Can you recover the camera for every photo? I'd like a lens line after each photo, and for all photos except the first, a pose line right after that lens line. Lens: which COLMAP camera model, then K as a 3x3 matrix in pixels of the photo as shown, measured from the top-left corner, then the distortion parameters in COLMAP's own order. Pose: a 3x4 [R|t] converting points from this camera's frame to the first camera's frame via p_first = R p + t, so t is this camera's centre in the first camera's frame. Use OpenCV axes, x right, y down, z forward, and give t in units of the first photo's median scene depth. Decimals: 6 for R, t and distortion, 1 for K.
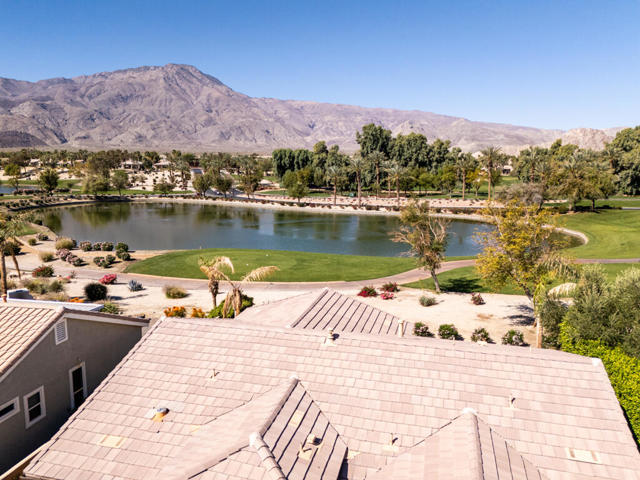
lens RADIAL K [[468.4, 0, 320.8], [0, 468.4, 240.2], [0, 0, 1]] dist [0.068223, -0.056944]
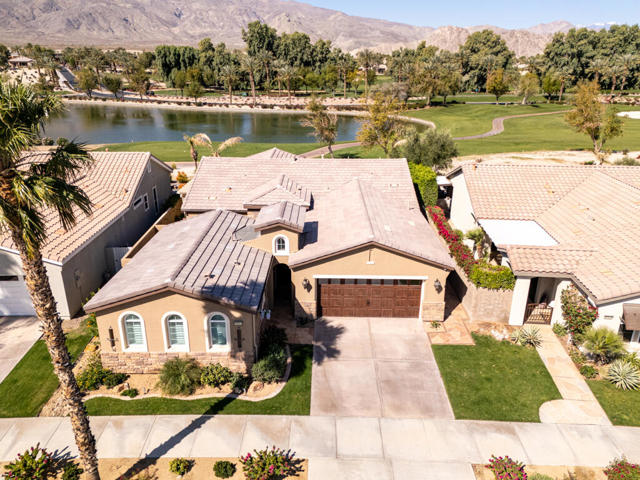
lens RADIAL K [[468.4, 0, 320.8], [0, 468.4, 240.2], [0, 0, 1]] dist [0.068223, -0.056944]
pose [[0.969422, -0.083246, 0.230847, -0.033874], [0.035471, 0.978359, 0.203852, 0.012029], [-0.242821, -0.189430, 0.951396, -0.100215]]
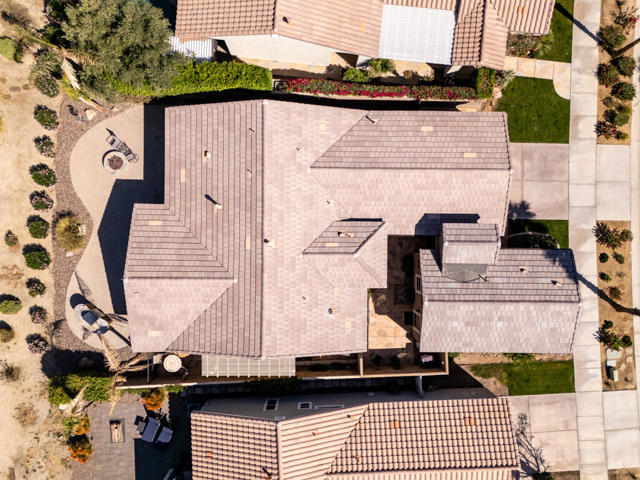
lens RADIAL K [[468.4, 0, 320.8], [0, 468.4, 240.2], [0, 0, 1]] dist [0.068223, -0.056944]
pose [[-0.245892, -0.969272, -0.007063, -0.000025], [0.140283, -0.042796, 0.989186, -0.127755], [-0.959092, 0.242242, 0.146496, 0.050022]]
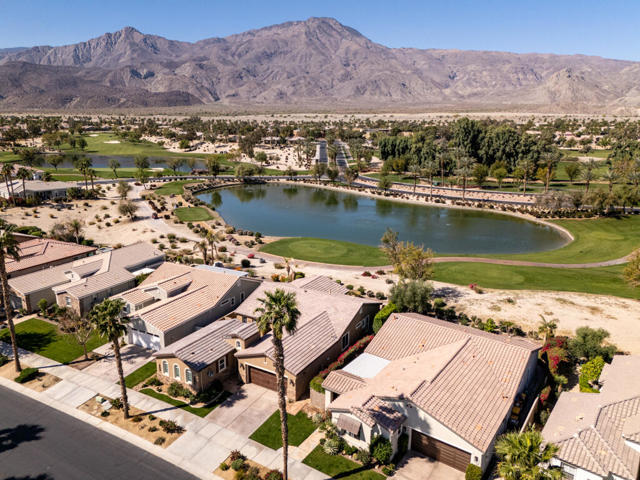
lens RADIAL K [[468.4, 0, 320.8], [0, 468.4, 240.2], [0, 0, 1]] dist [0.068223, -0.056944]
pose [[0.961582, 0.069417, -0.265597, 0.098877], [-0.044287, 0.994055, 0.099469, -0.051729], [0.270922, -0.083885, 0.958939, -0.224760]]
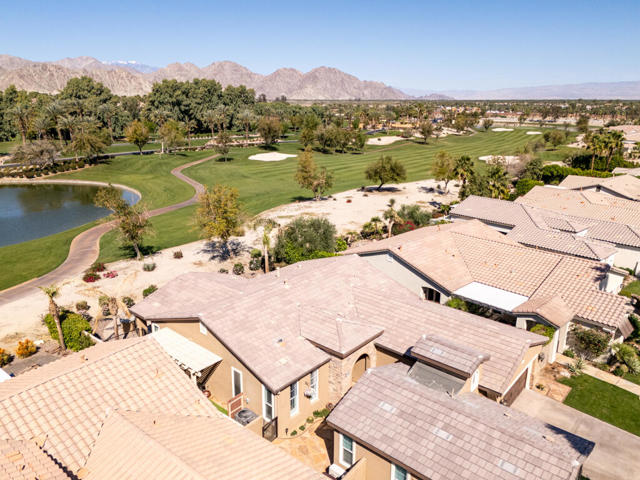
lens RADIAL K [[468.4, 0, 320.8], [0, 468.4, 240.2], [0, 0, 1]] dist [0.068223, -0.056944]
pose [[0.442949, -0.254209, 0.859752, -0.136984], [0.133844, 0.966963, 0.216952, -0.033253], [-0.886500, 0.018974, 0.462340, -0.003599]]
